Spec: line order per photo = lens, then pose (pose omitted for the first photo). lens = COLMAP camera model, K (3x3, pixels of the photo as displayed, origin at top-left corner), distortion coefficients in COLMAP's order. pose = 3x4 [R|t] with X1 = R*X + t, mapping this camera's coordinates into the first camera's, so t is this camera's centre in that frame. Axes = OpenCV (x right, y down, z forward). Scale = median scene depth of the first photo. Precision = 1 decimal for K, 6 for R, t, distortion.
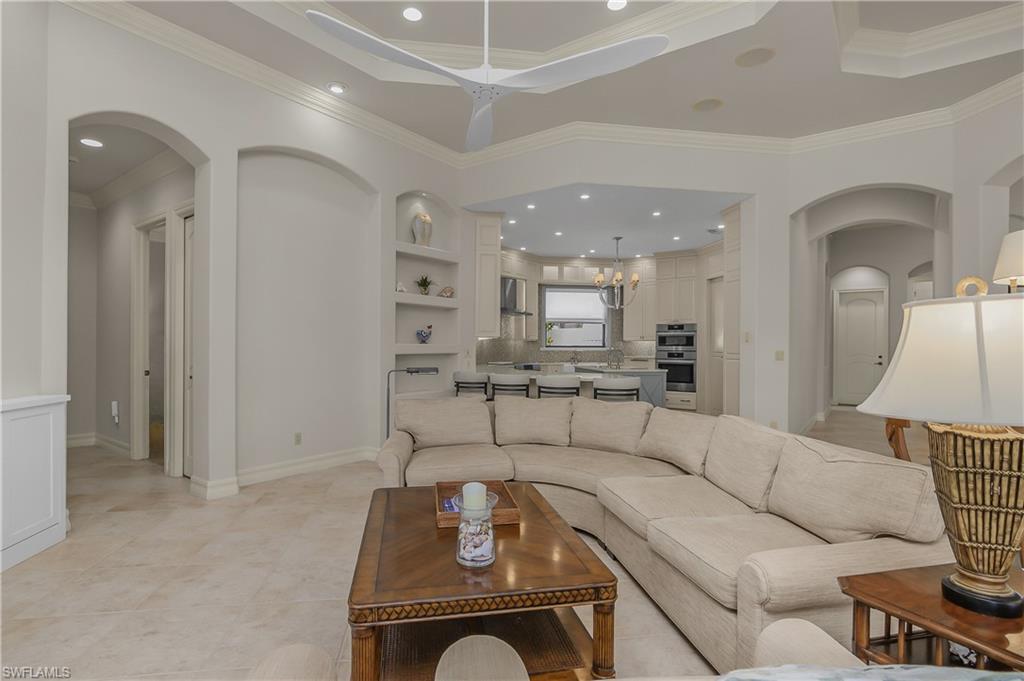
lens RADIAL K [[508.3, 0, 506.2], [0, 508.3, 341.7], [0, 0, 1]] dist [-0.021523, 0.001301]
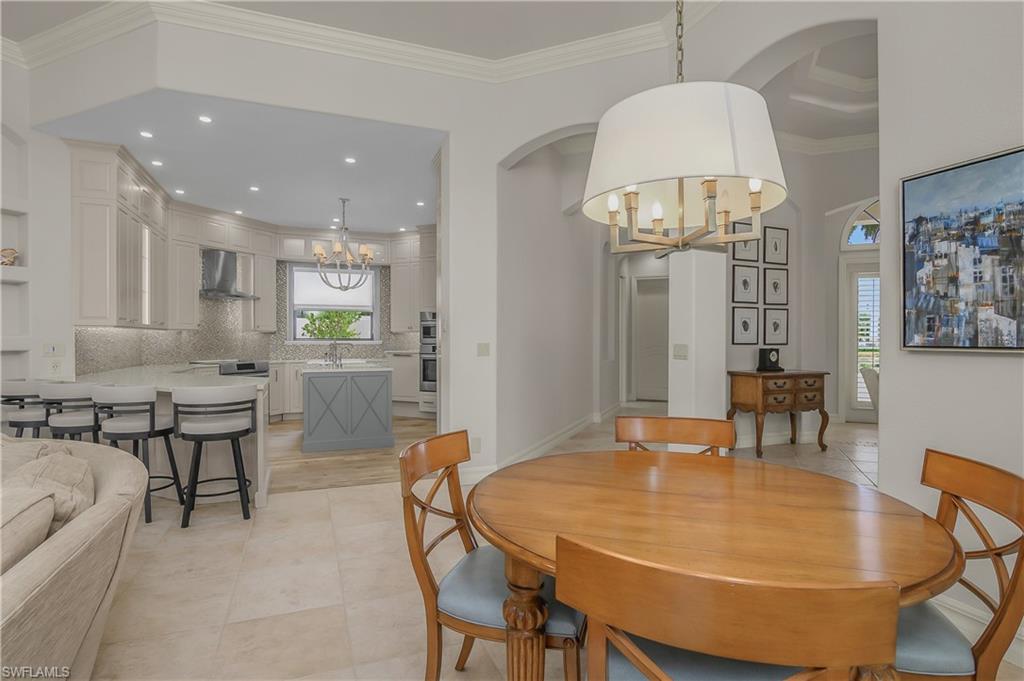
lens RADIAL K [[508.3, 0, 506.8], [0, 508.3, 339.6], [0, 0, 1]] dist [-0.021523, 0.001301]
pose [[0.975820, -0.005493, 0.218505, 0.249047], [0.003482, 0.999948, 0.009586, 0.003442], [-0.218546, -0.008594, 0.975789, 0.154829]]
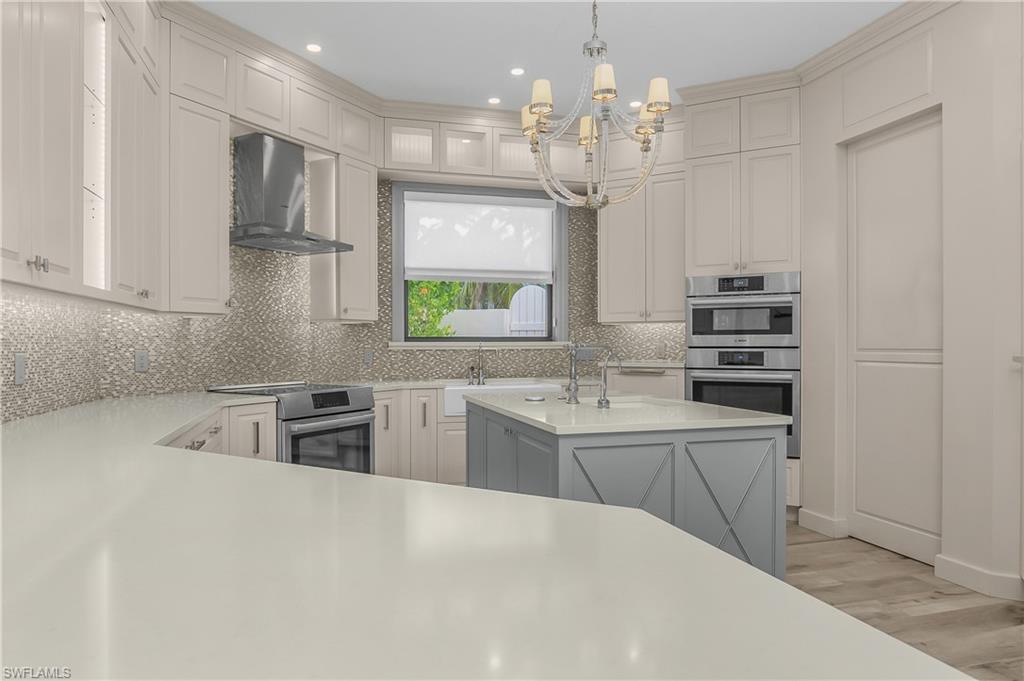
lens RADIAL K [[639.8, 0, 494.0], [0, 639.8, 342.5], [0, 0, 1]] dist [-0.008933, -0.002065]
pose [[0.994838, -0.007818, 0.101175, 0.103727], [0.007154, 0.999950, 0.006924, 0.009932], [-0.101225, -0.006165, 0.994844, 0.536728]]
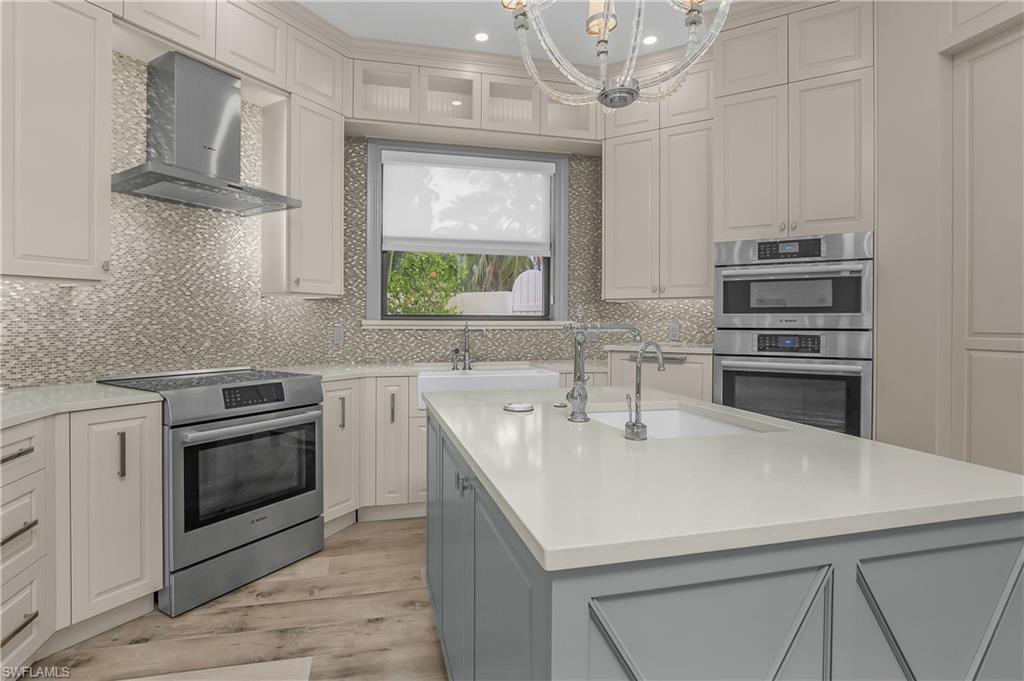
lens RADIAL K [[508.3, 0, 476.2], [0, 508.3, 327.5], [0, 0, 1]] dist [-0.021523, 0.001301]
pose [[0.999047, -0.002662, 0.043557, 0.136824], [0.001919, 0.999852, 0.017094, 0.011620], [-0.043596, -0.016994, 0.998905, 0.695934]]
